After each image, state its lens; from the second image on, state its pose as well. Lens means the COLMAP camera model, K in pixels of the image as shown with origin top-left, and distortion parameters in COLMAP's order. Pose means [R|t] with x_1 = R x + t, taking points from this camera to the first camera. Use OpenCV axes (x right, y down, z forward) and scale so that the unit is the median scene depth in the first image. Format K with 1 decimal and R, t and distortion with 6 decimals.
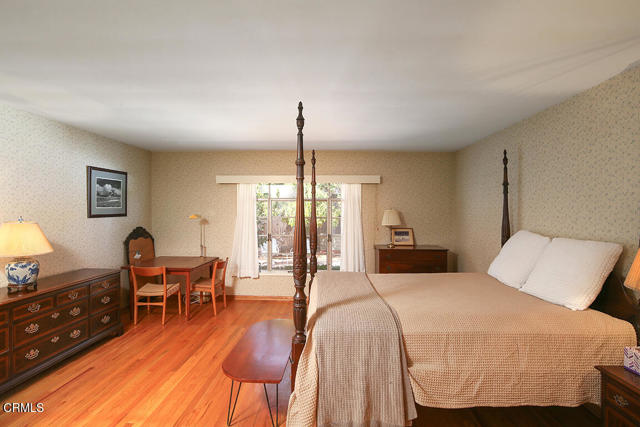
lens RADIAL K [[317.6, 0, 315.3], [0, 317.6, 214.8], [0, 0, 1]] dist [0.008909, -0.005474]
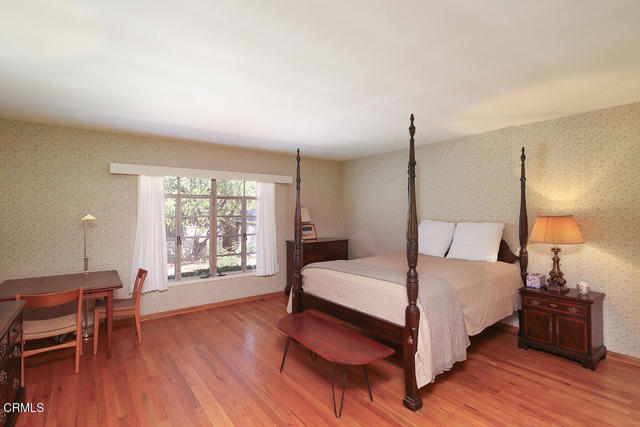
lens RADIAL K [[317.6, 0, 315.4], [0, 317.6, 210.3], [0, 0, 1]] dist [0.008909, -0.005474]
pose [[0.774777, -0.003962, 0.632222, -0.425830], [0.018164, 0.999707, -0.015996, 0.011595], [-0.631974, 0.023877, 0.774622, 0.111965]]
